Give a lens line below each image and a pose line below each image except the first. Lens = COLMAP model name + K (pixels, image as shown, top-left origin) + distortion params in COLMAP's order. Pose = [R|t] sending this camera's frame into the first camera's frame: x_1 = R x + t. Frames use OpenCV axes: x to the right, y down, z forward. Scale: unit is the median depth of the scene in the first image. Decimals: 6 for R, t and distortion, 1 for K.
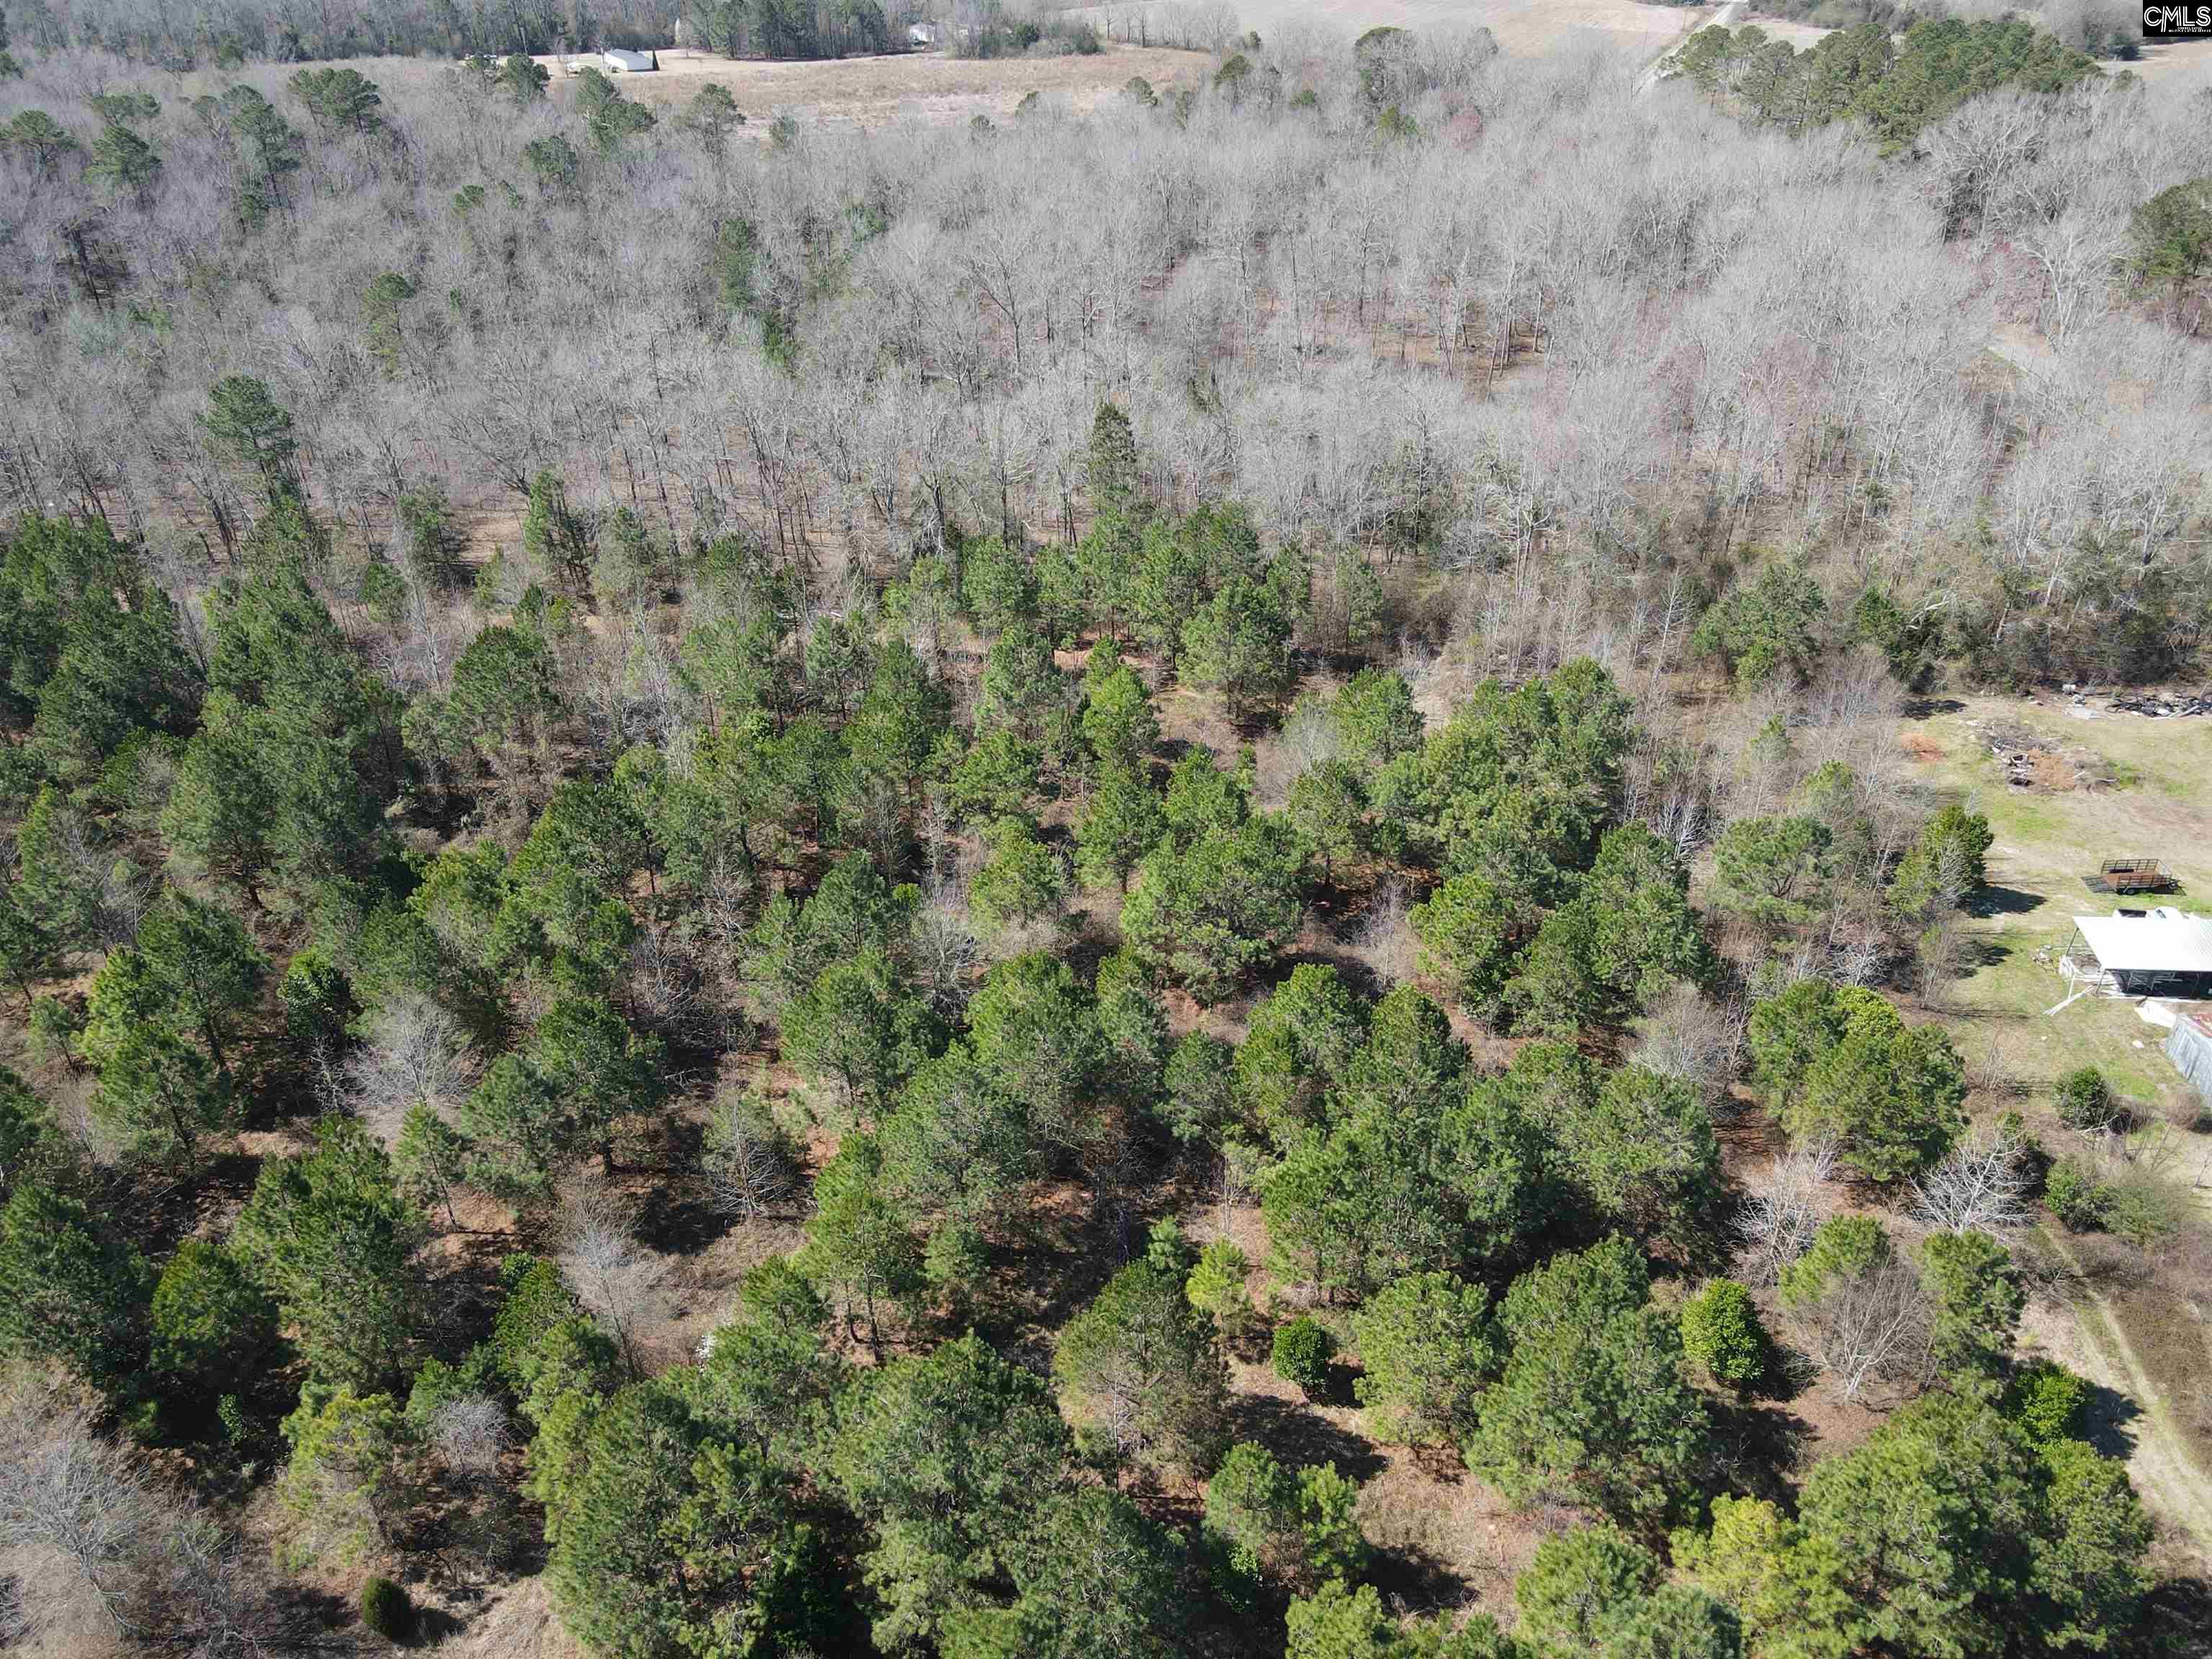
lens RADIAL K [[1621.7, 0, 1115.3], [0, 1621.7, 820.3], [0, 0, 1]] dist [0.012860, 0.001363]
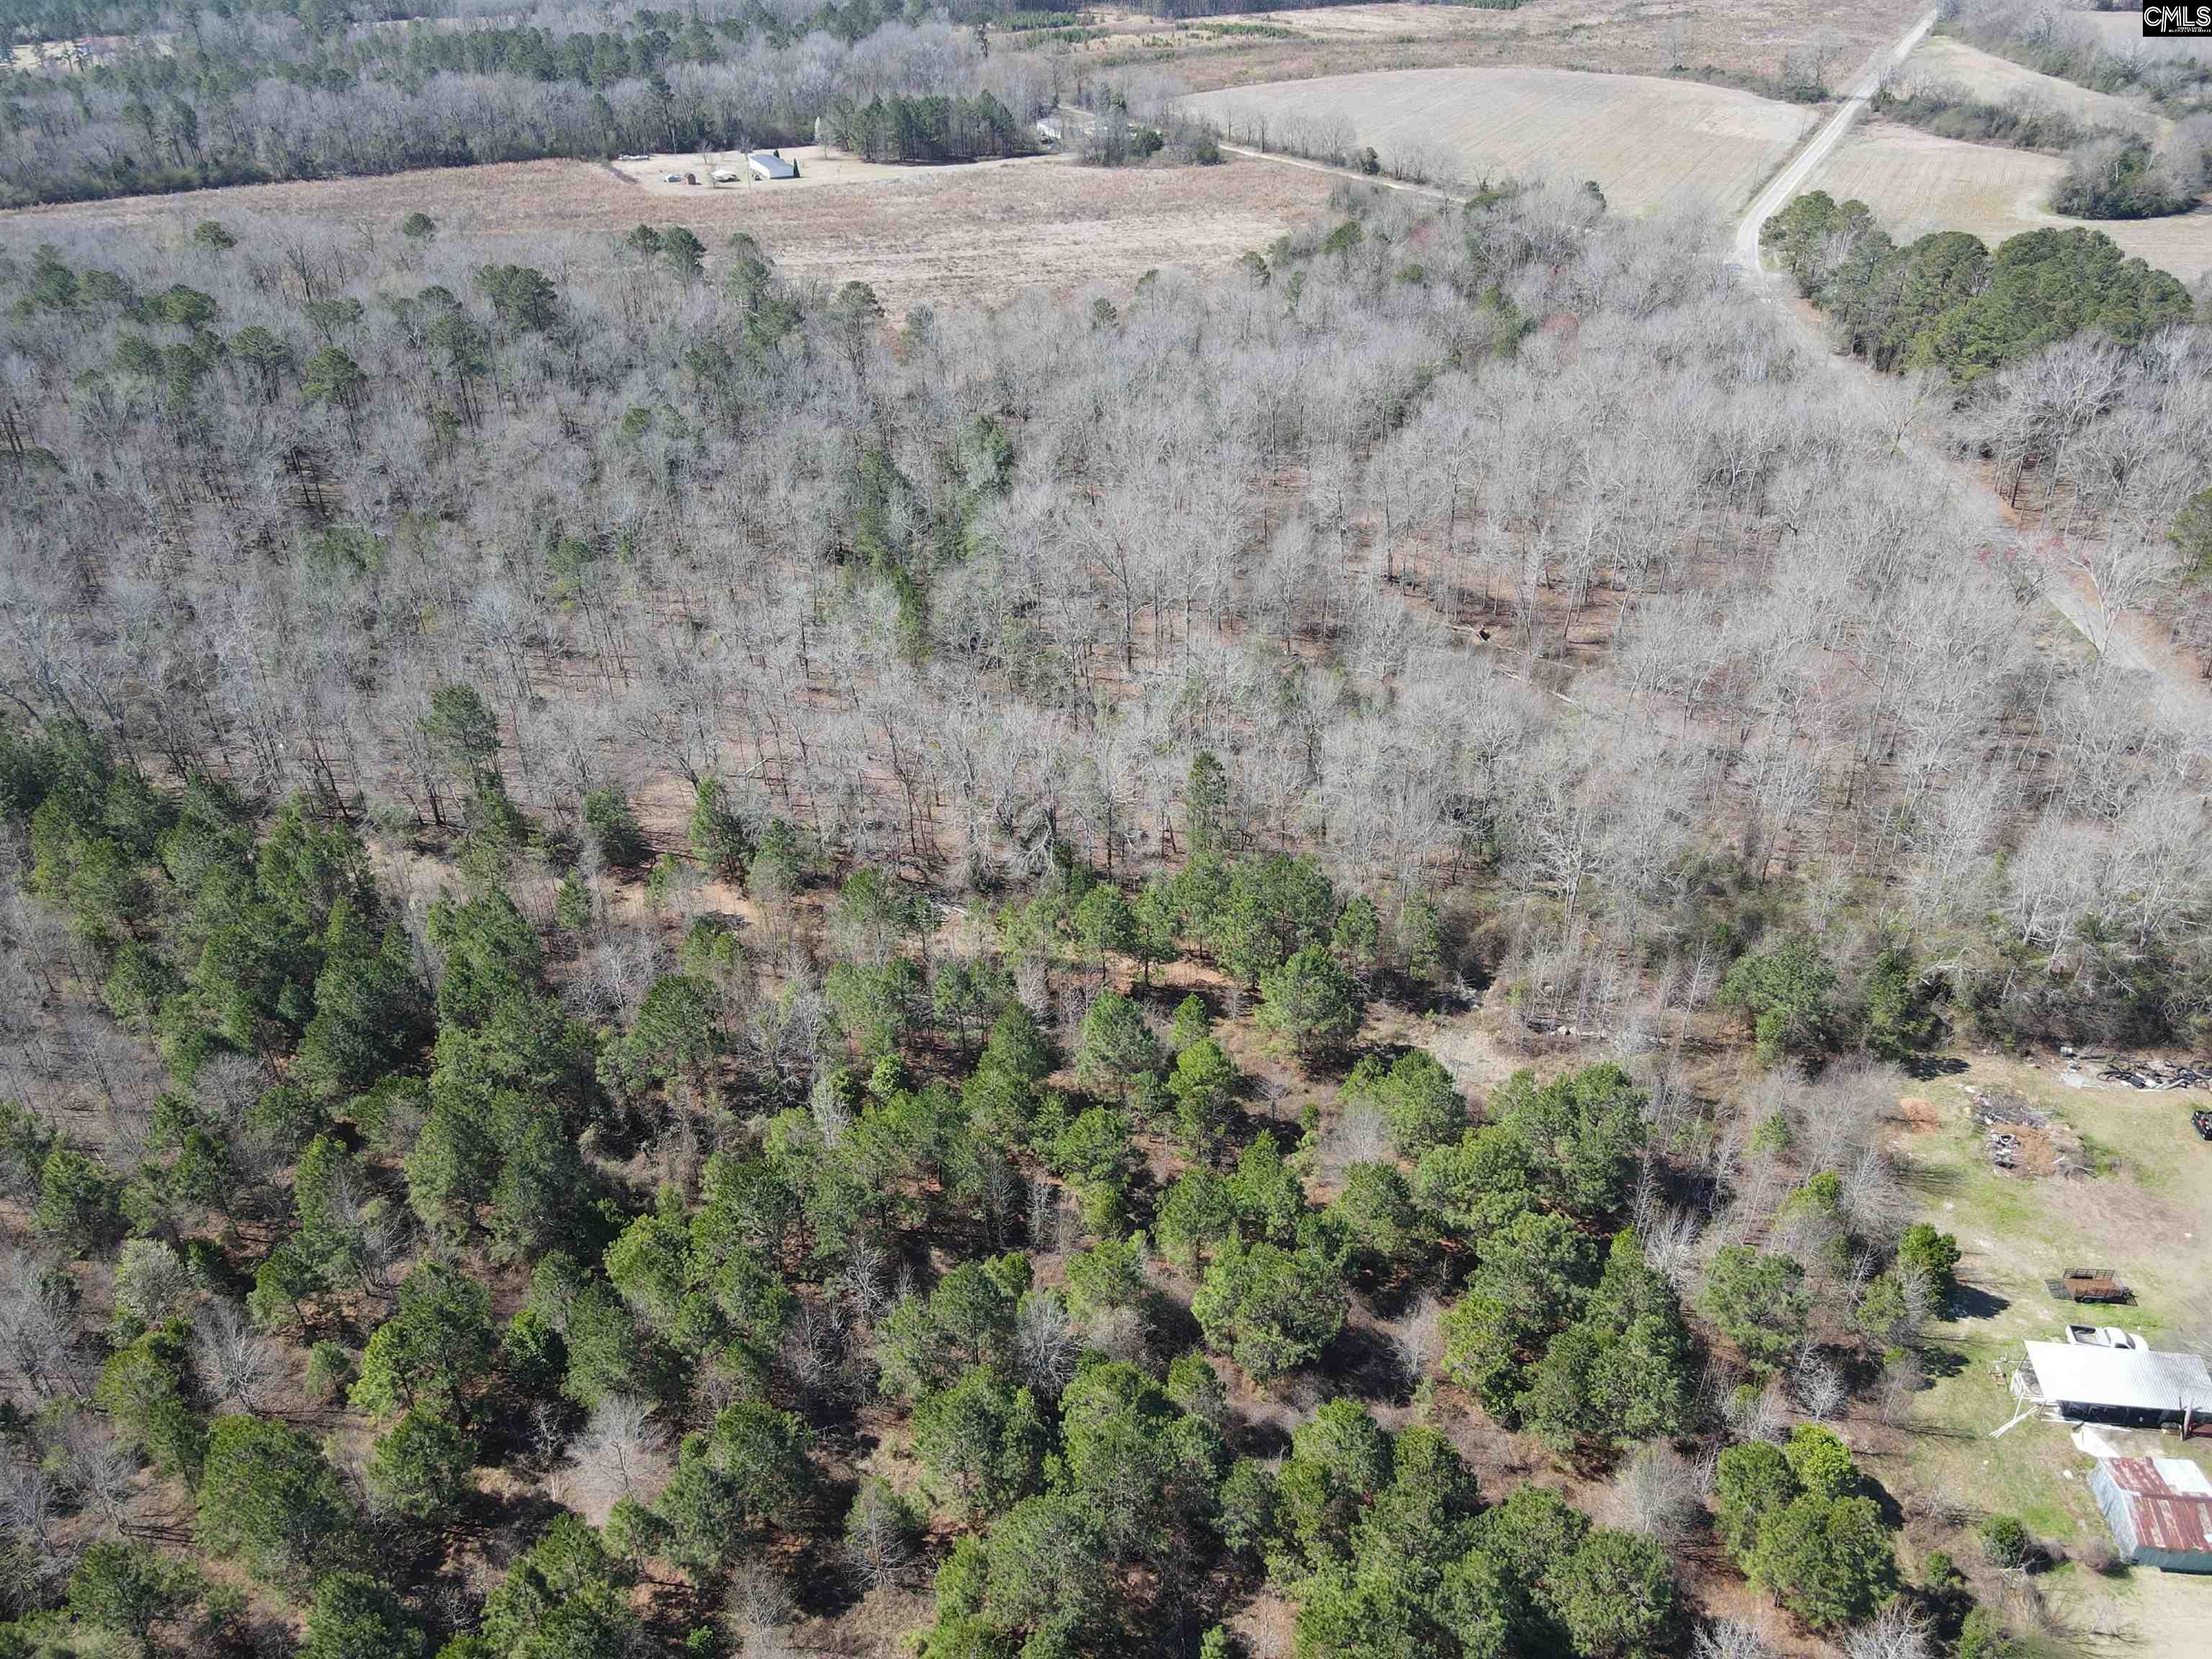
lens RADIAL K [[1621.7, 0, 1113.9], [0, 1621.7, 823.5], [0, 0, 1]] dist [0.012860, 0.001363]
pose [[0.997500, 0.040084, -0.058204, 0.000903], [-0.039749, 0.999186, 0.006904, -0.271011], [0.058433, -0.004573, 0.998281, -0.171220]]
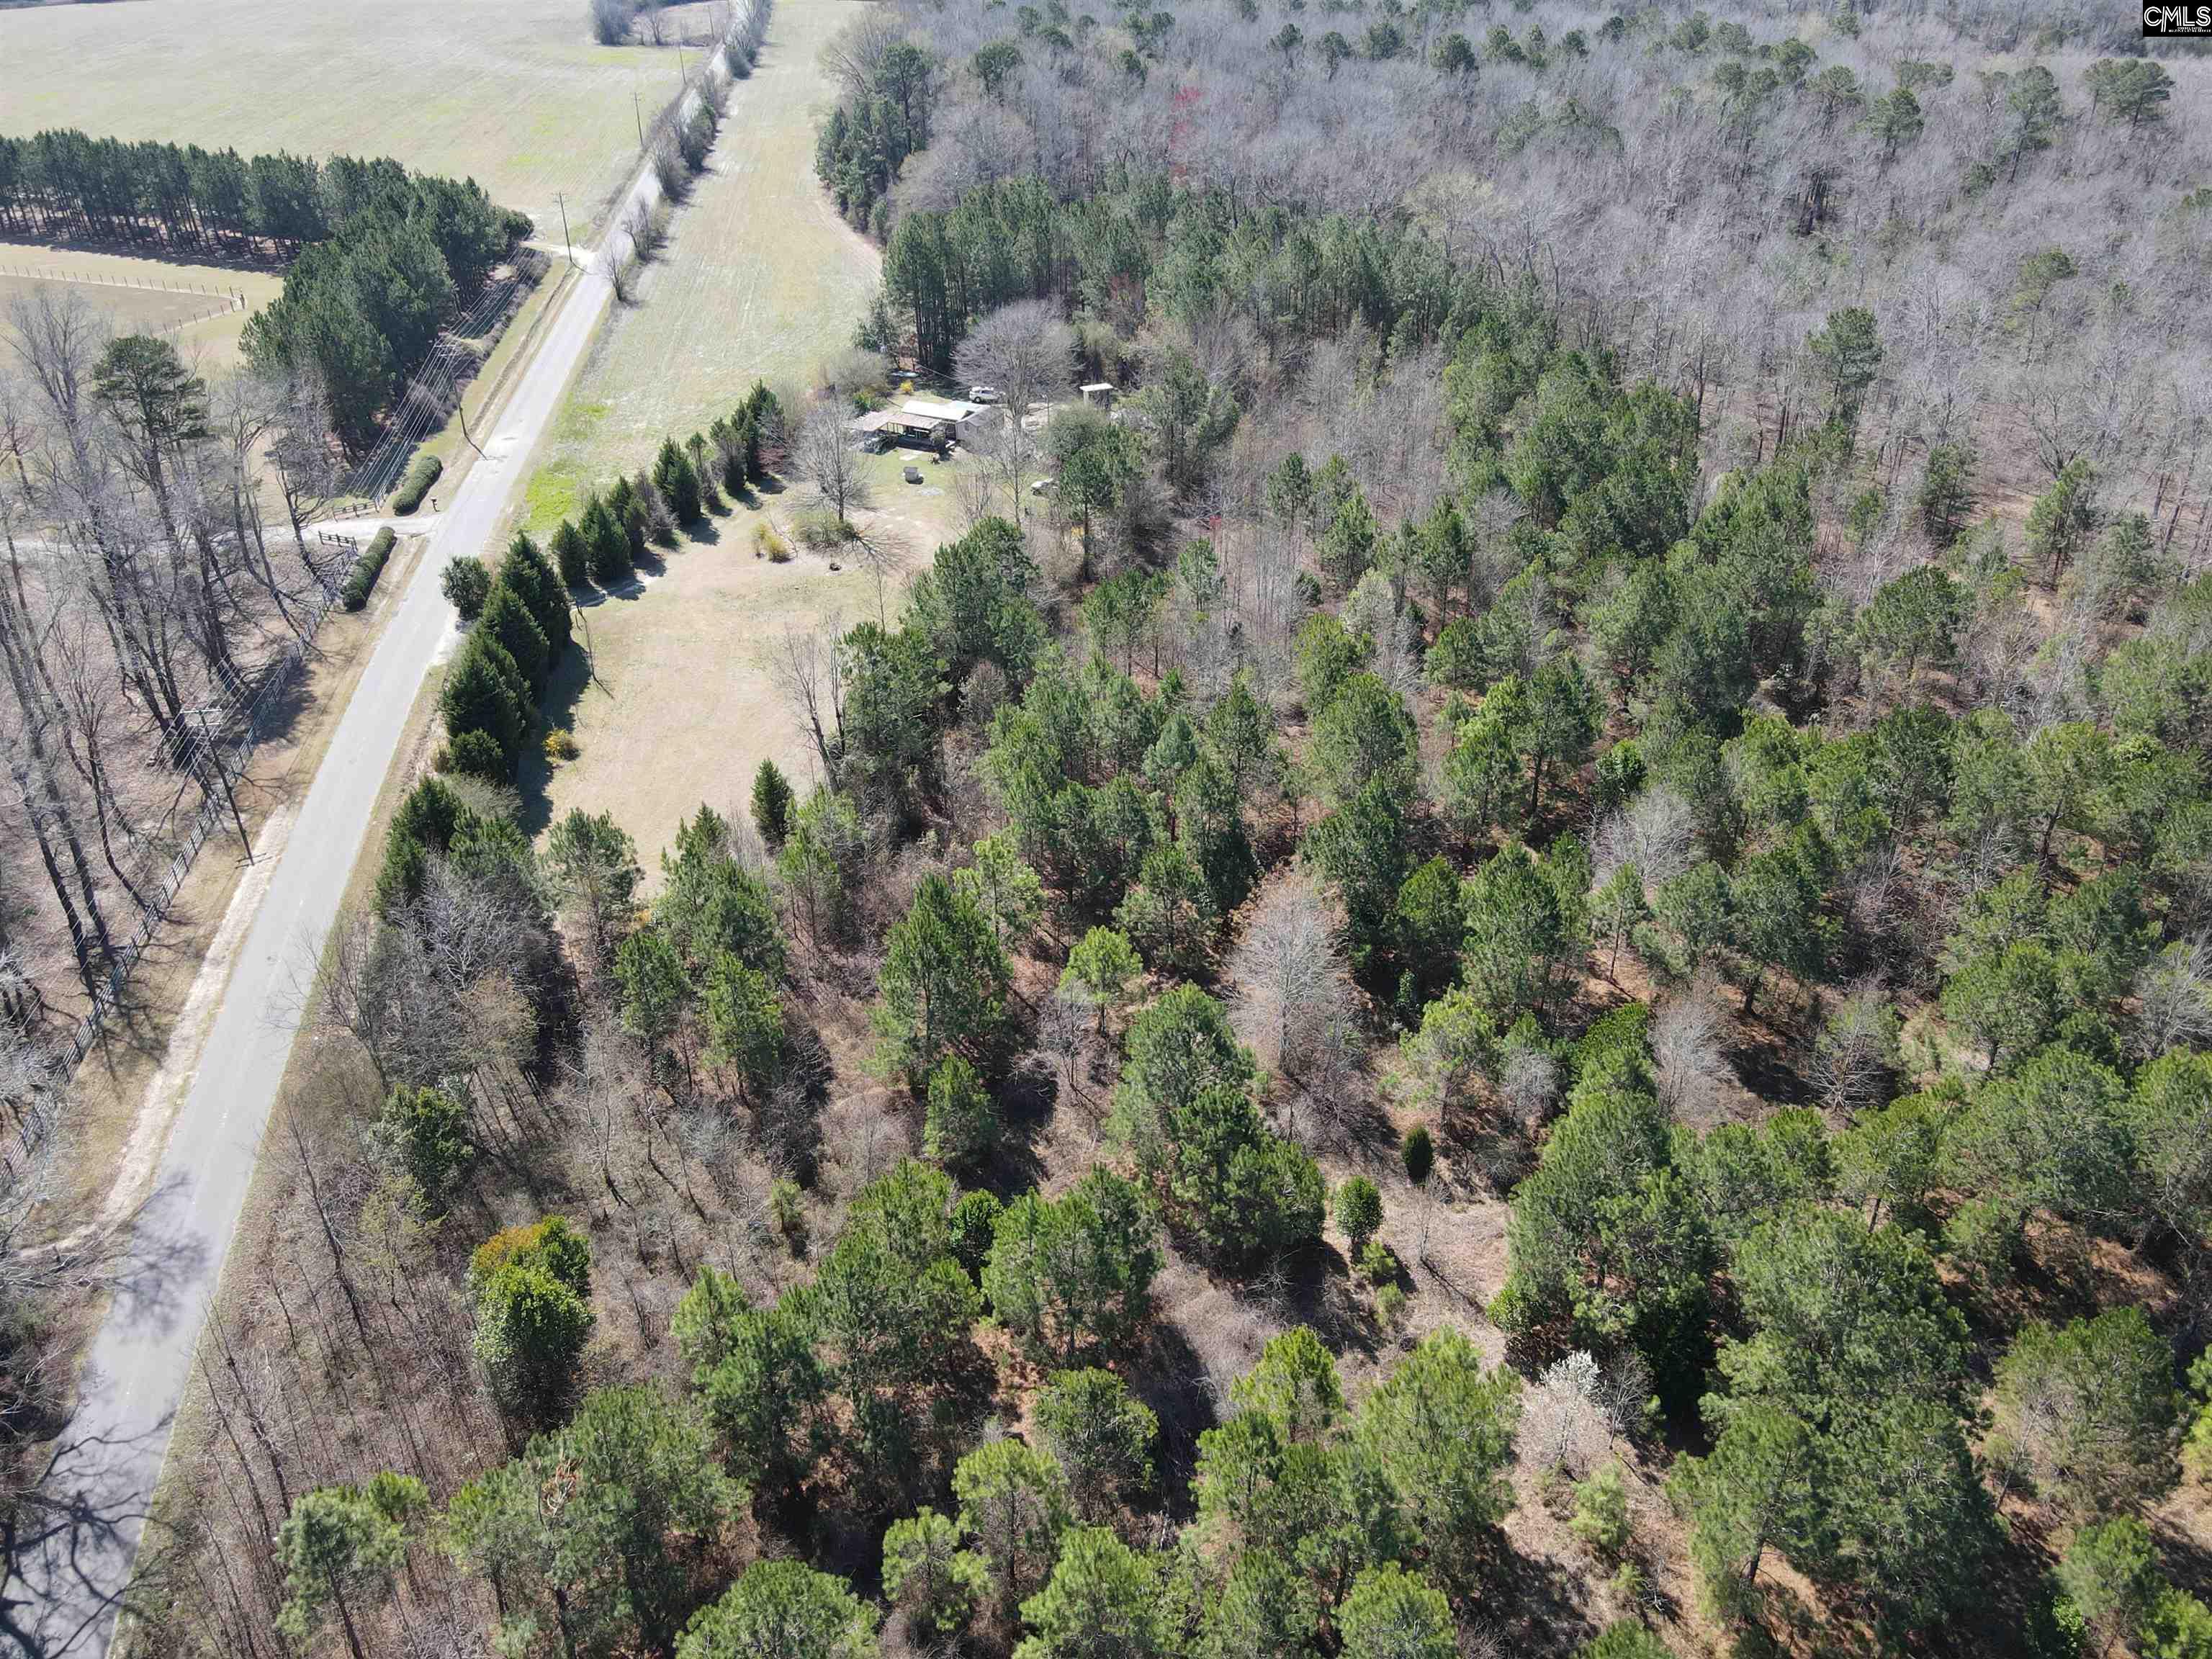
lens RADIAL K [[1621.7, 0, 1110.1], [0, 1621.7, 825.0], [0, 0, 1]] dist [0.012860, 0.001363]
pose [[0.572546, 0.431012, -0.697439, 0.134517], [-0.426838, 0.882992, 0.195280, 0.056321], [0.700001, 0.185886, 0.689525, -0.087962]]
